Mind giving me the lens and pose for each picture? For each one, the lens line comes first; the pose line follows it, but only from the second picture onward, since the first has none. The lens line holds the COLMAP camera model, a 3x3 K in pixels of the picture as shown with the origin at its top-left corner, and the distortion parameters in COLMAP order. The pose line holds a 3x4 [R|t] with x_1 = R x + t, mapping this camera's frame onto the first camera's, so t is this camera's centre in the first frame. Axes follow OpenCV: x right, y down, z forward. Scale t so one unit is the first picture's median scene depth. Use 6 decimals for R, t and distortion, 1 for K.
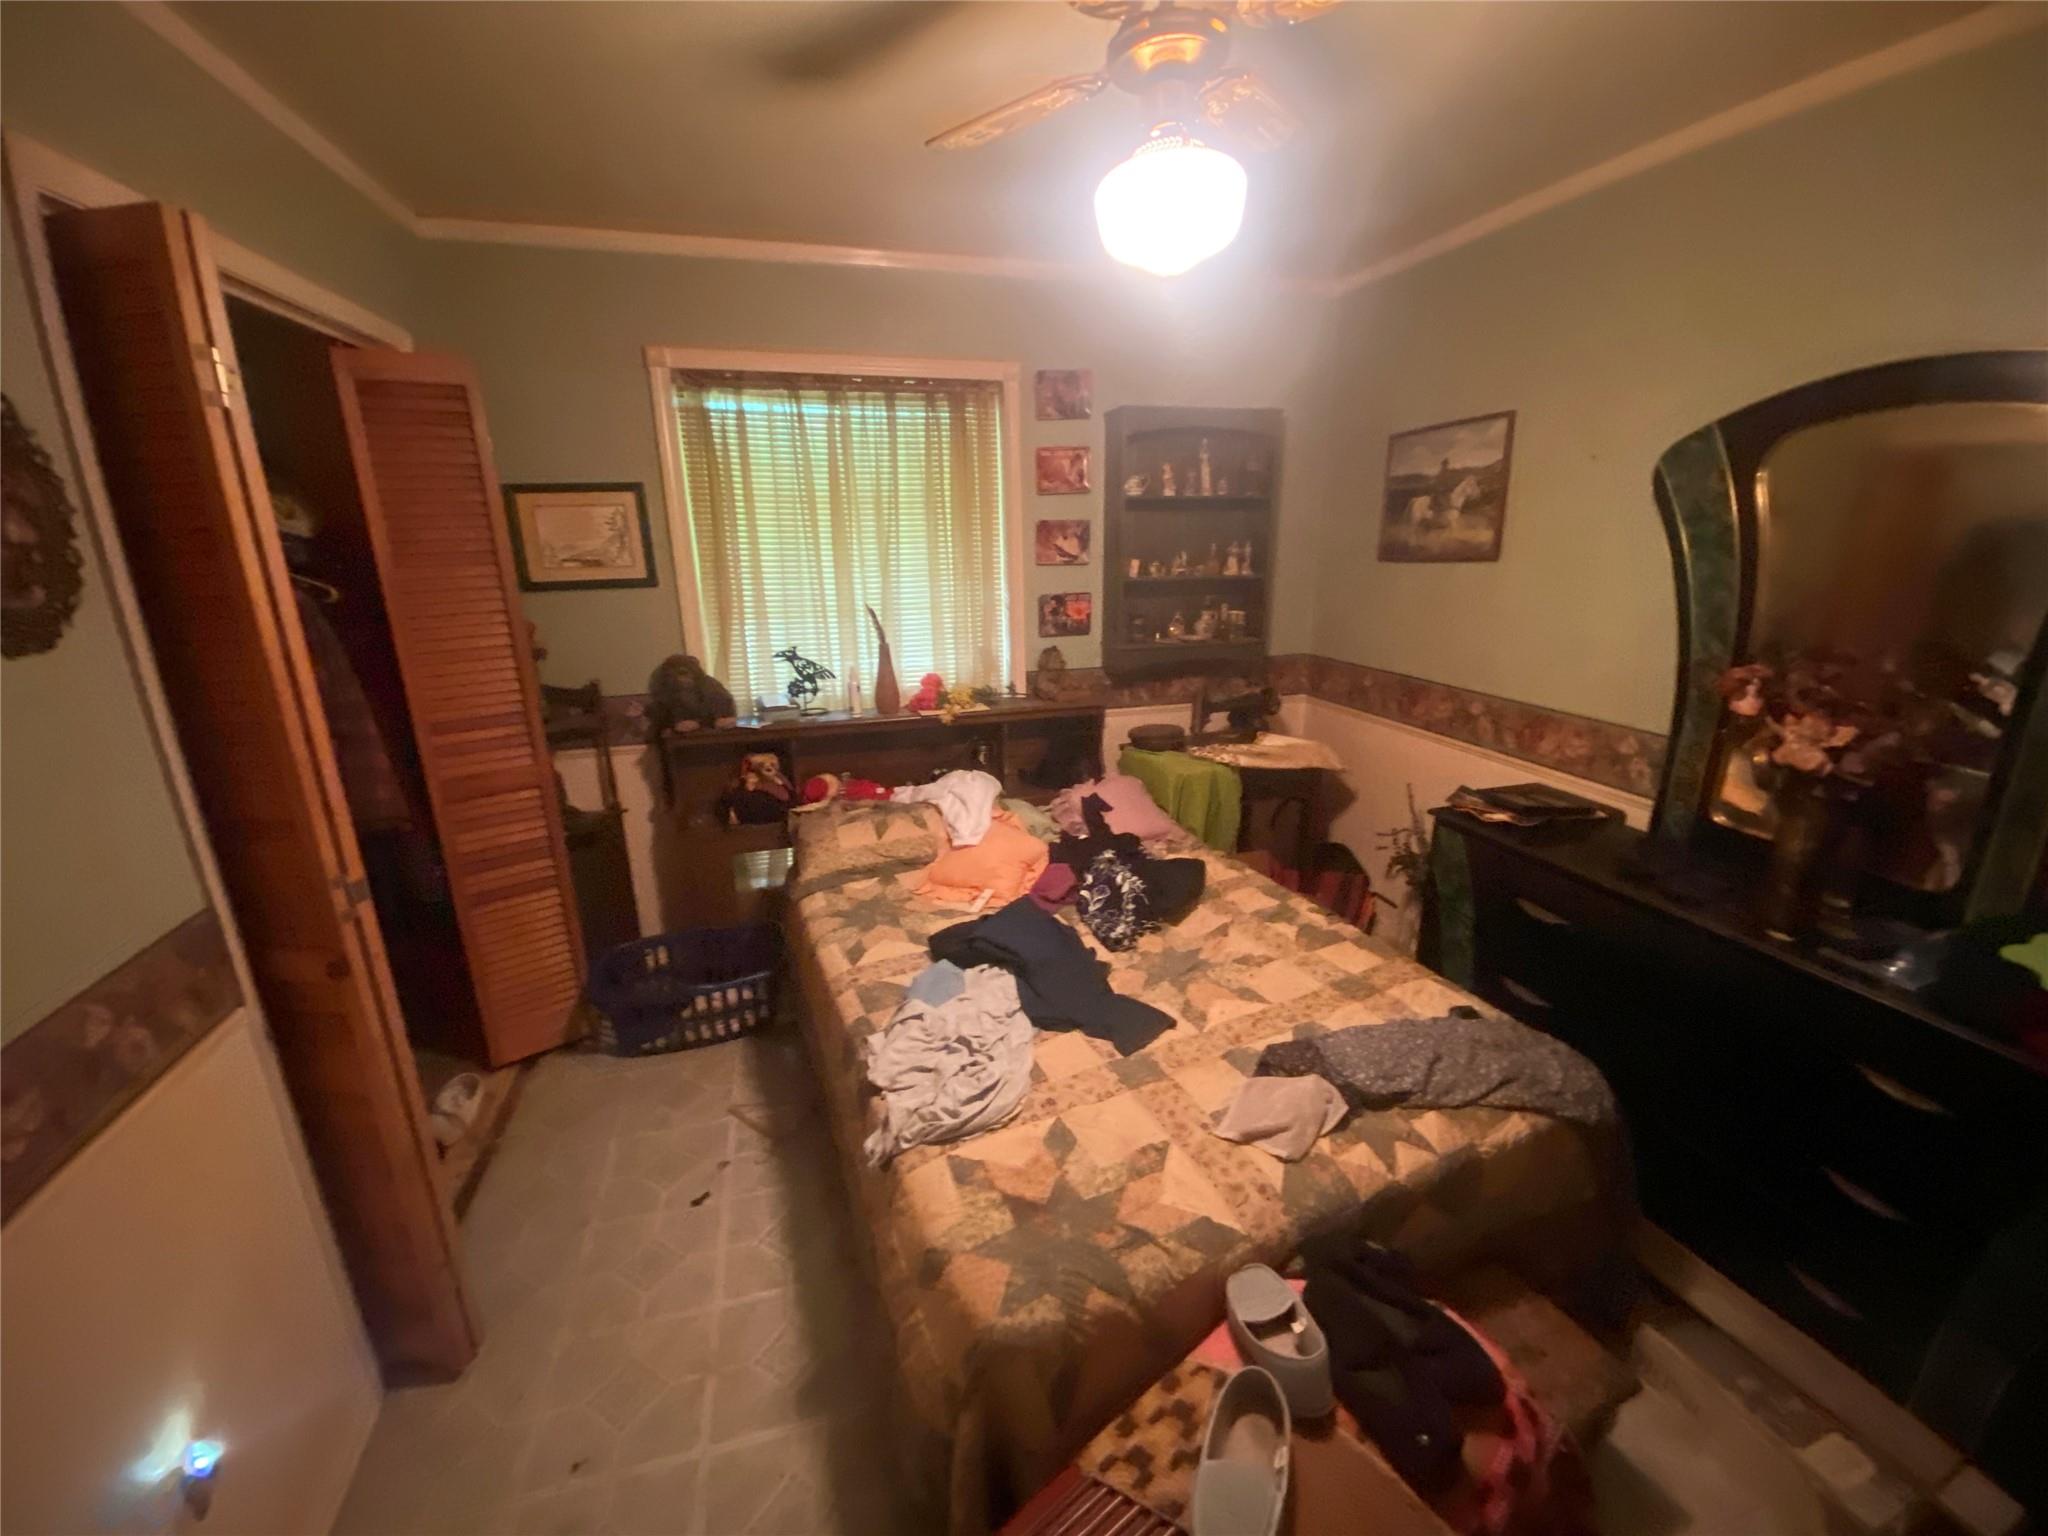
lens RADIAL K [[830.5, 0, 1015.5], [0, 830.5, 772.3], [0, 0, 1]] dist [0.029246, -0.028602]
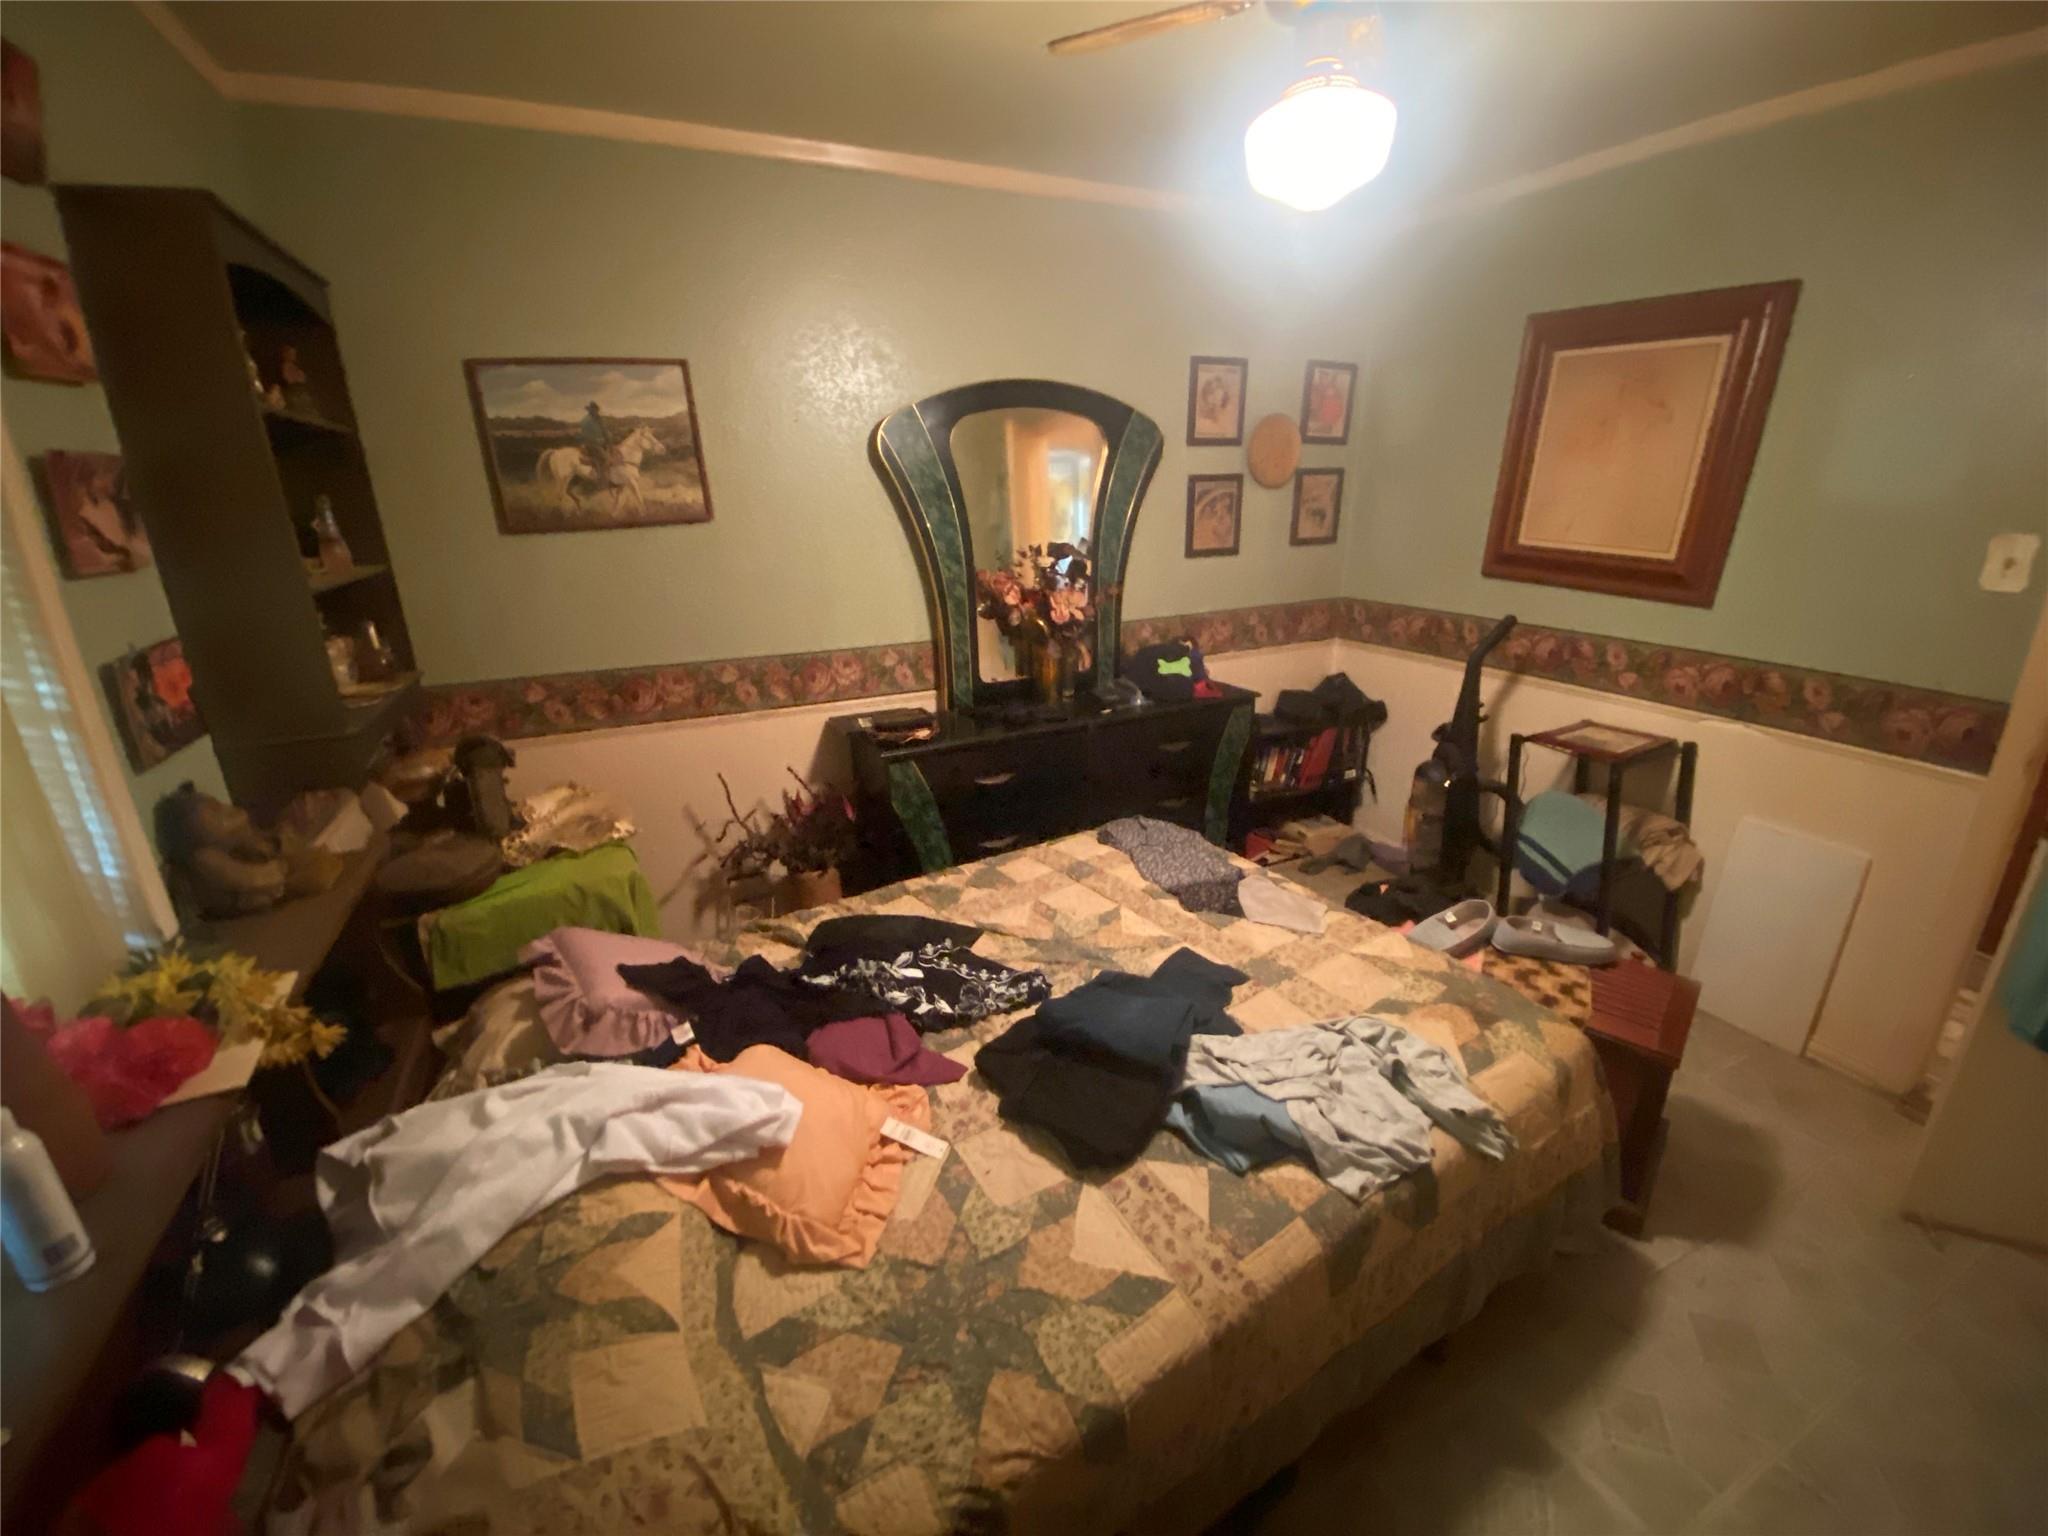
lens RADIAL K [[830.5, 0, 1015.5], [0, 830.5, 772.3], [0, 0, 1]] dist [0.029246, -0.028602]
pose [[-0.182183, -0.293495, 0.938440, -0.510602], [0.299228, 0.892595, 0.337248, -0.231800], [-0.936628, 0.342249, -0.074794, 0.910384]]
